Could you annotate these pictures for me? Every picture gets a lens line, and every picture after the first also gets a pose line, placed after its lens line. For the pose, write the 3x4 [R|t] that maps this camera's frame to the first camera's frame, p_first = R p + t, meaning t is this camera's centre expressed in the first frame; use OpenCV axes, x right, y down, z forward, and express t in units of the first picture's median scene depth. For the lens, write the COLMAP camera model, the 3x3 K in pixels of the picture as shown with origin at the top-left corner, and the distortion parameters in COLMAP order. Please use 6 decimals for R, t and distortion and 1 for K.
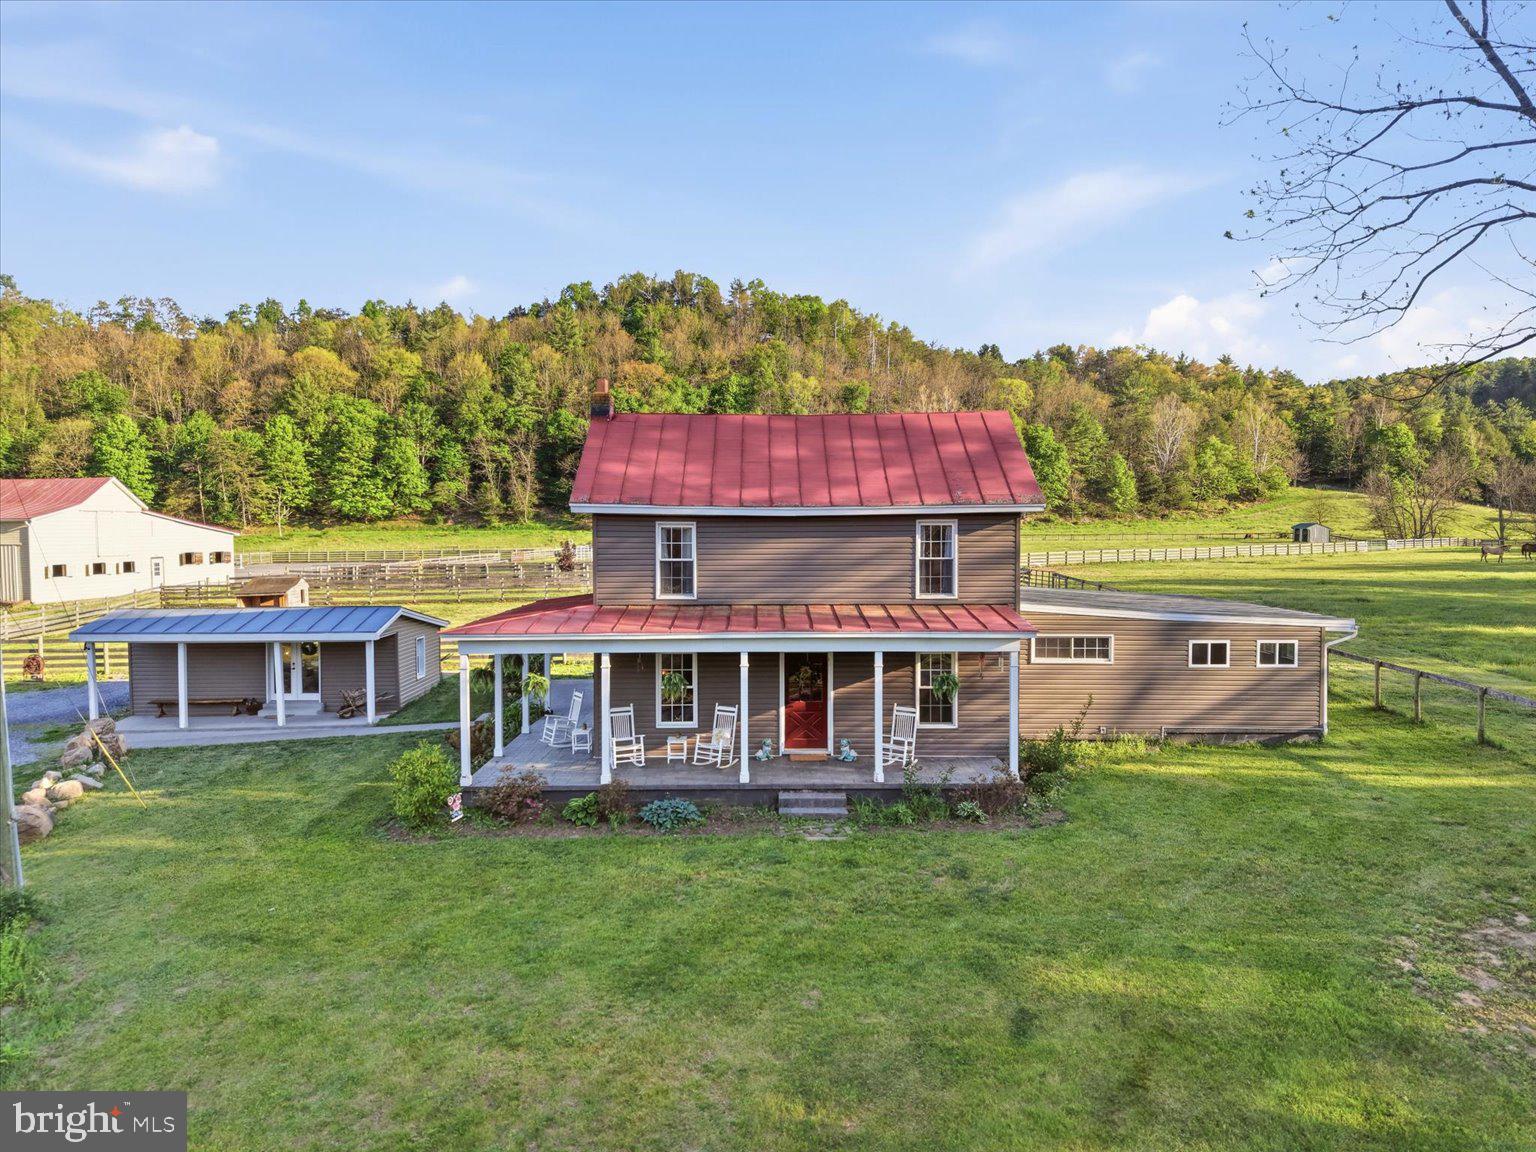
lens RADIAL K [[1053.3, 0, 779.8], [0, 1053.3, 562.6], [0, 0, 1]] dist [0.023943, -0.005398]
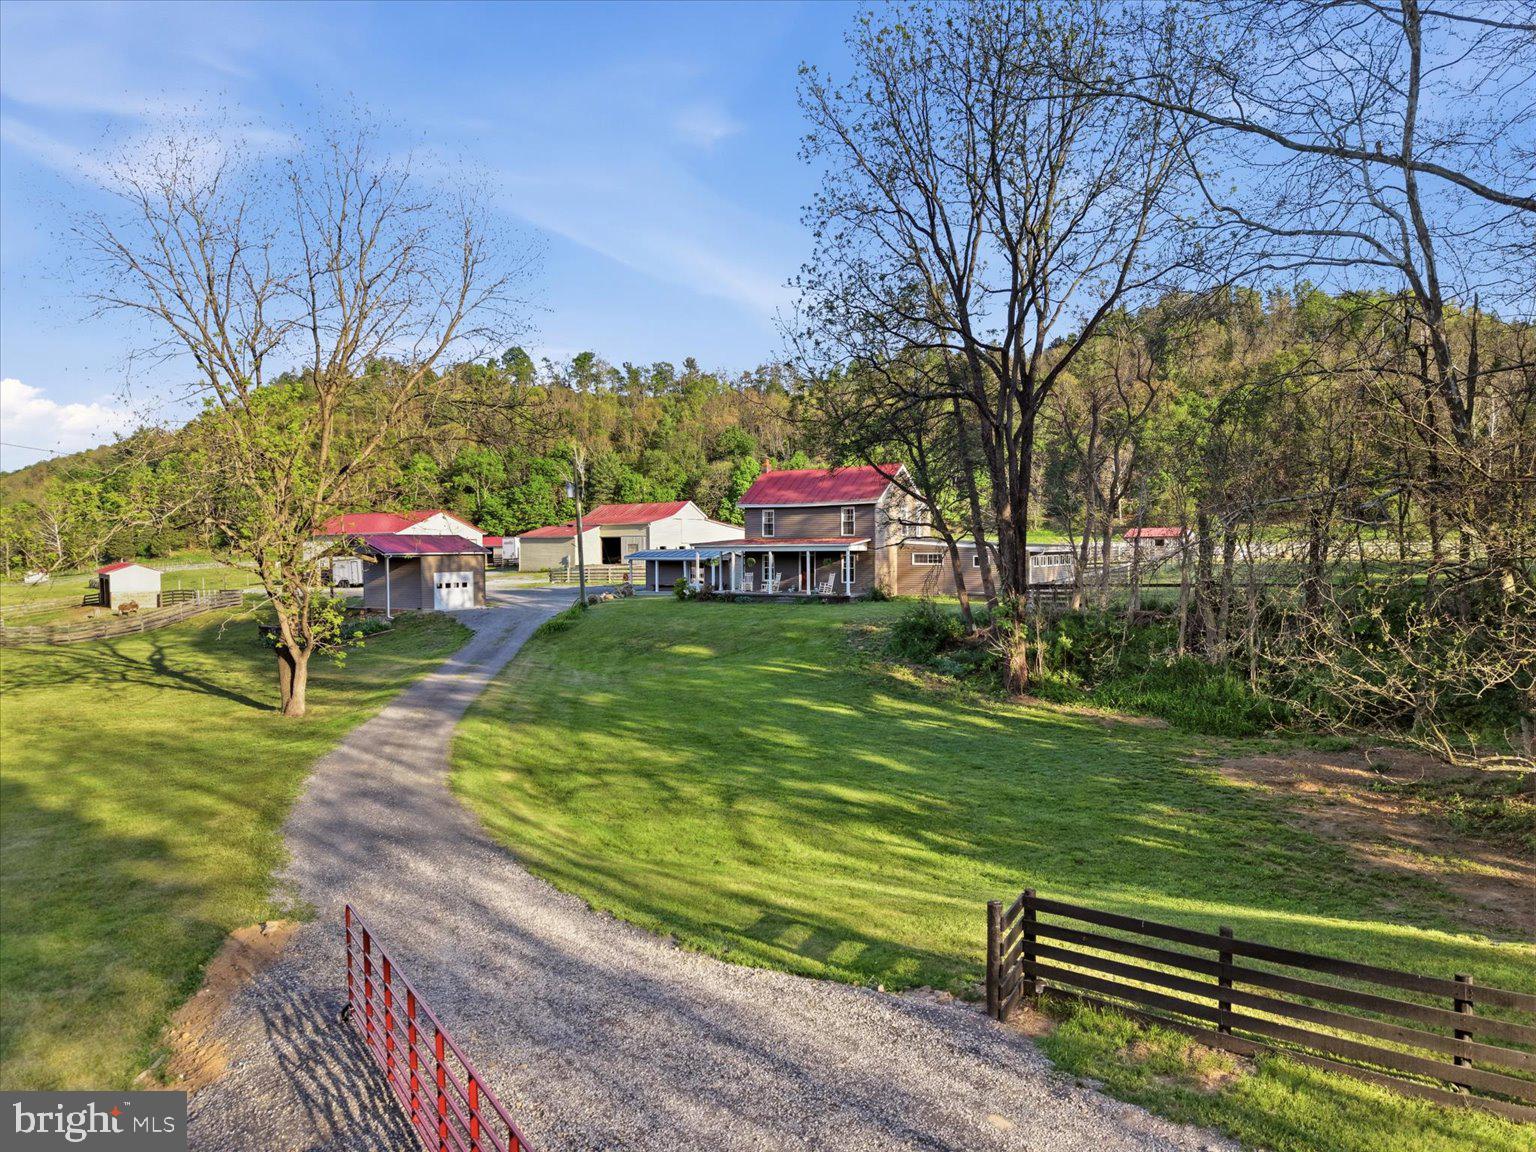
lens RADIAL K [[1053.3, 0, 766.1], [0, 1053.3, 575.6], [0, 0, 1]] dist [0.023943, -0.005398]
pose [[0.838432, 0.010860, -0.544898, 0.149879], [-0.011587, 0.999931, 0.002100, 0.013827], [0.544883, 0.004553, 0.838499, -0.143741]]
